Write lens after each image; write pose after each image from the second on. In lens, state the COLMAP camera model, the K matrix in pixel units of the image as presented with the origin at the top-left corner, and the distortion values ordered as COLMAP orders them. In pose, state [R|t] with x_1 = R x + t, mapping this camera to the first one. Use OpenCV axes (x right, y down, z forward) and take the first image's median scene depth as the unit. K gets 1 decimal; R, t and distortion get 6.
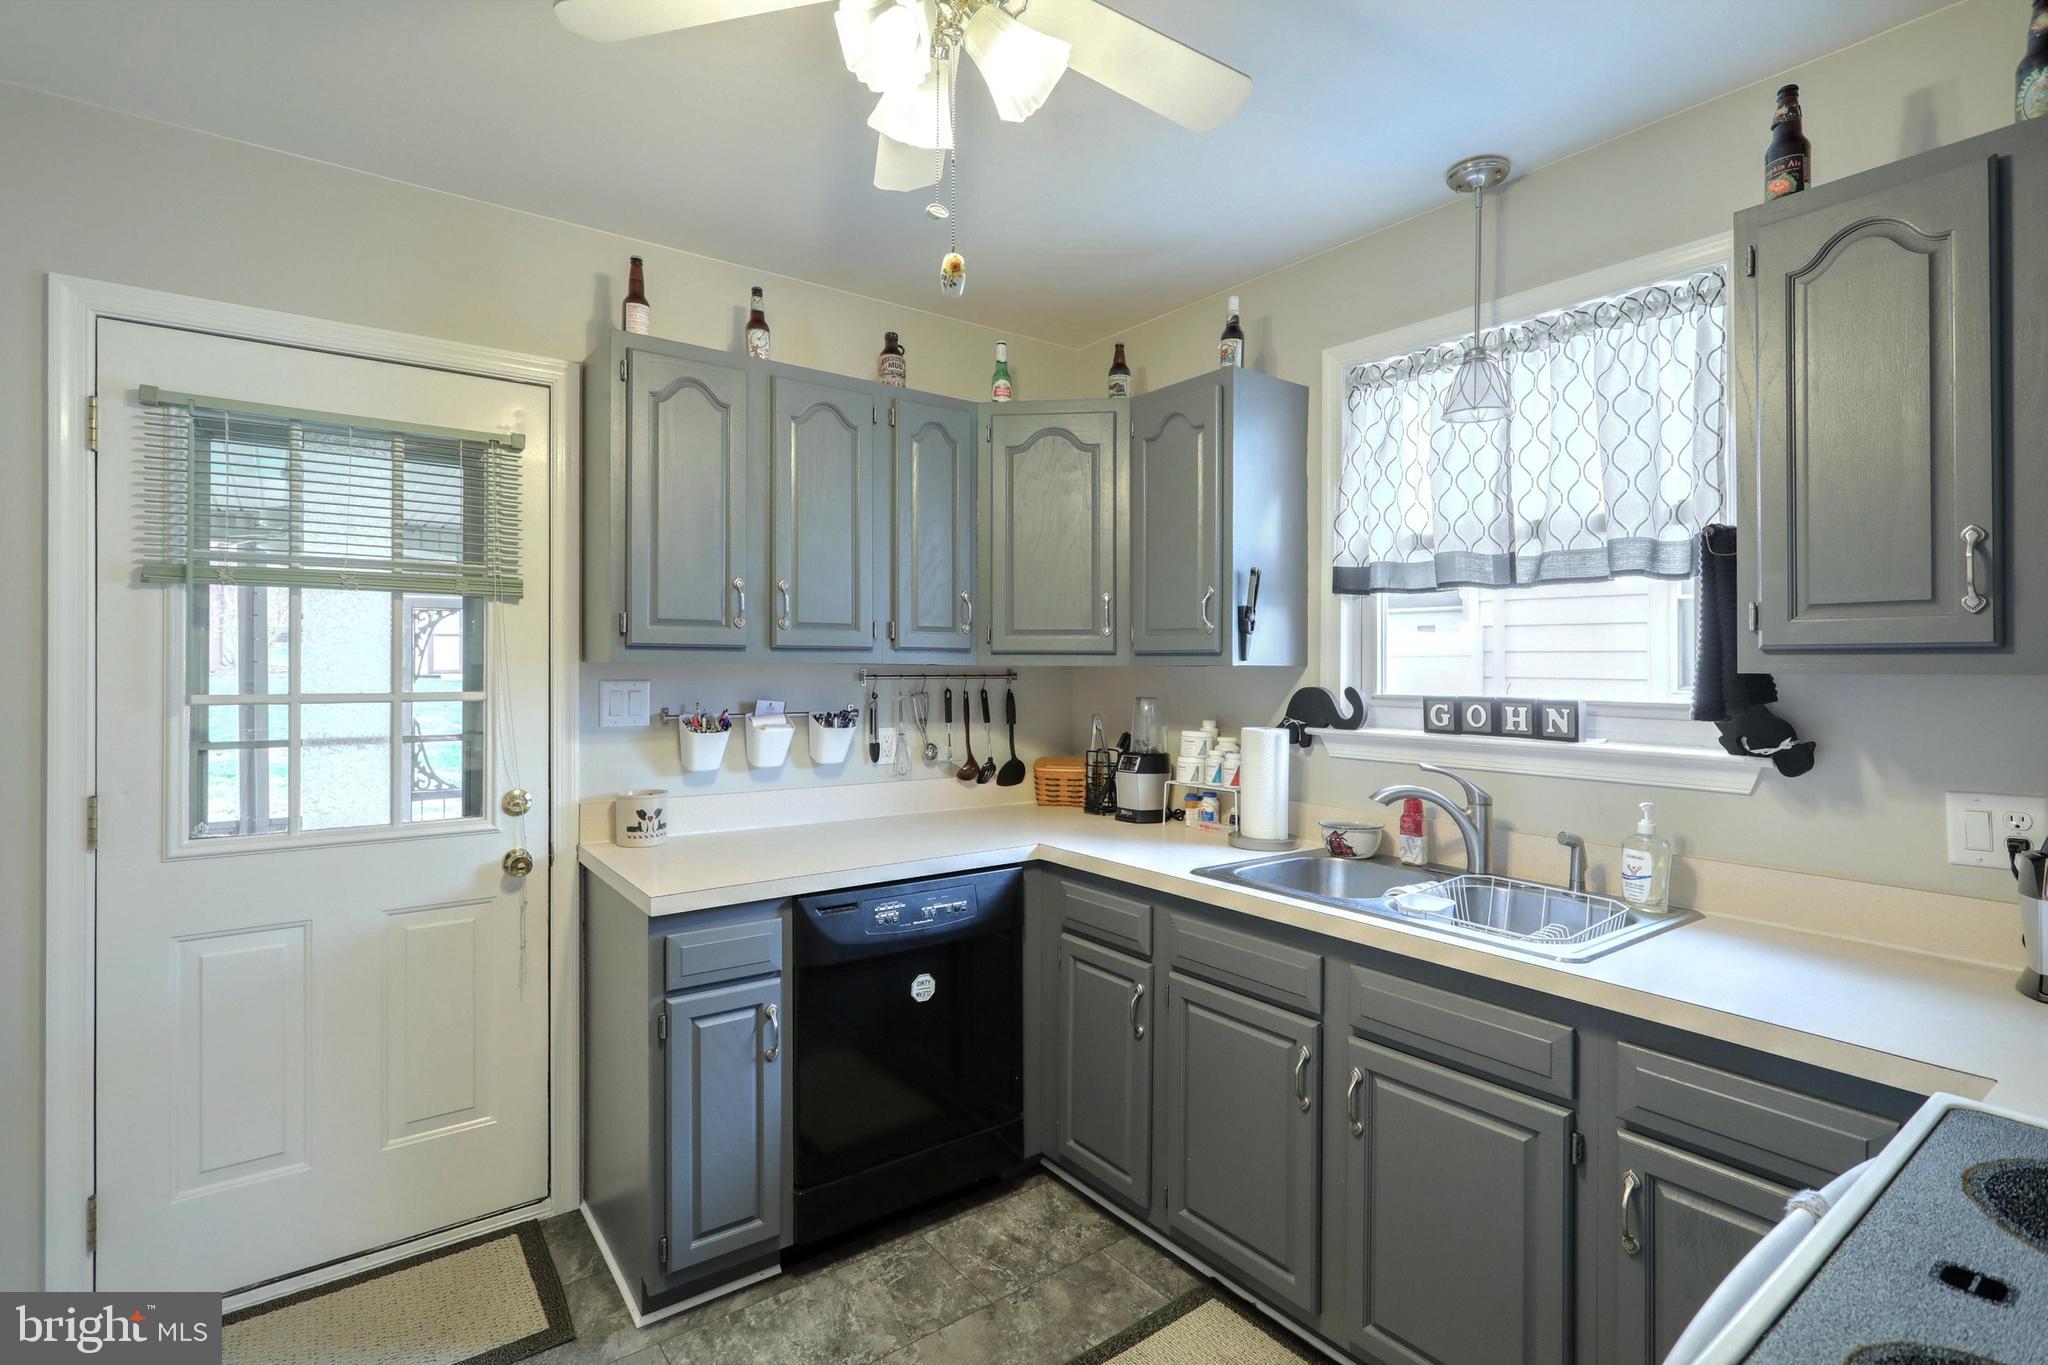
lens RADIAL K [[968.2, 0, 1014.6], [0, 968.2, 666.9], [0, 0, 1]] dist [-0.002706, -0.000667]
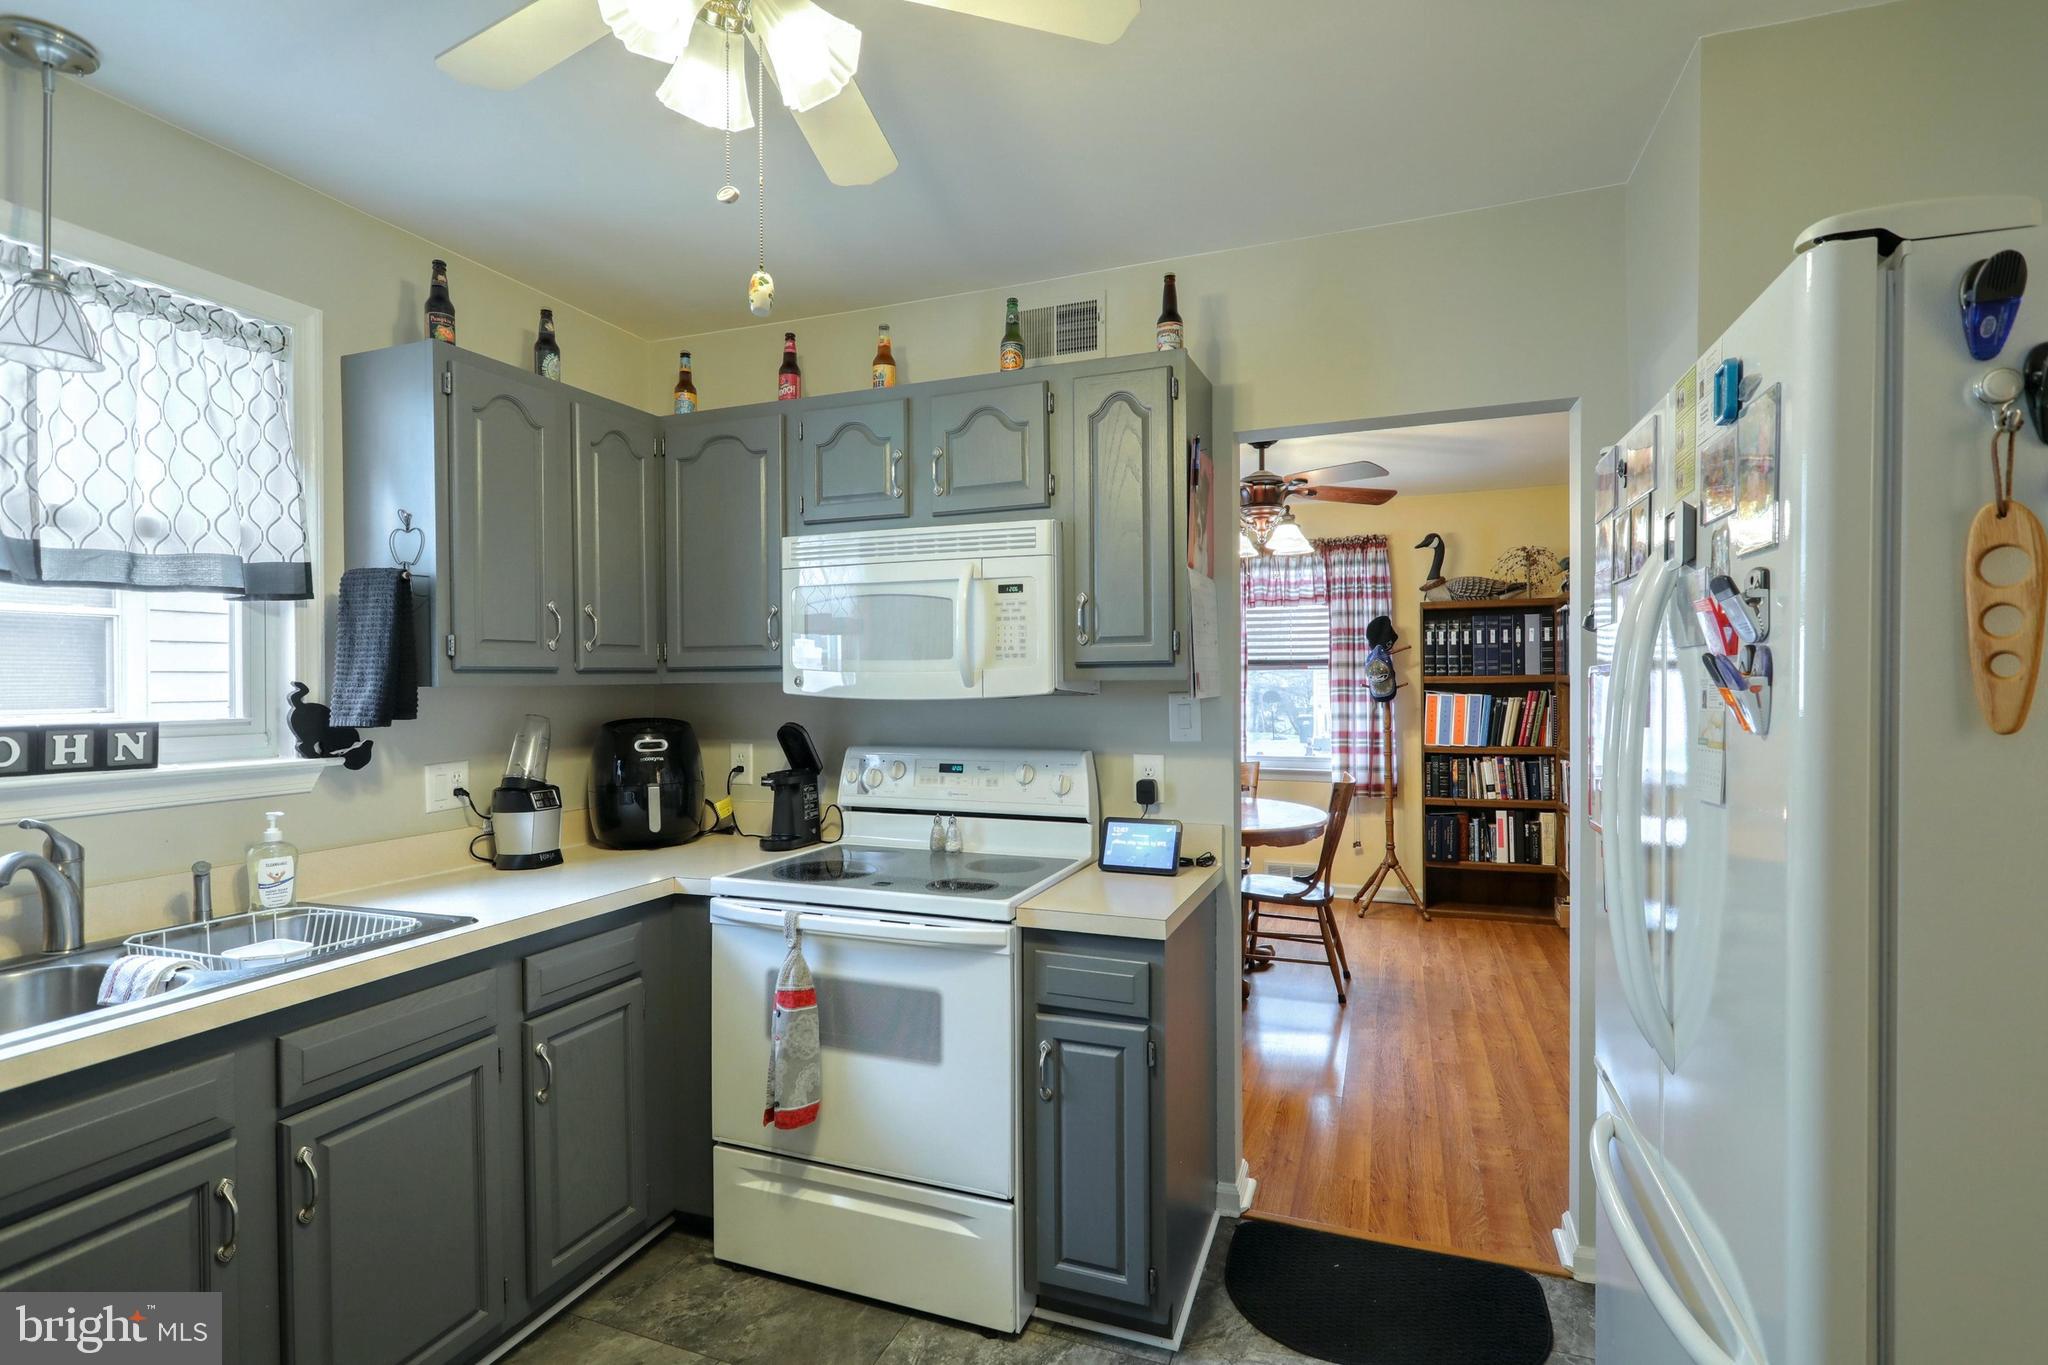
lens RADIAL K [[968.2, 0, 1018.4], [0, 968.2, 684.1], [0, 0, 1]] dist [-0.002706, -0.000667]
pose [[-0.541009, -0.005804, 0.840996, -0.611194], [0.004528, 0.999942, 0.009814, -0.005517], [-0.841004, 0.009118, -0.540952, 0.800395]]
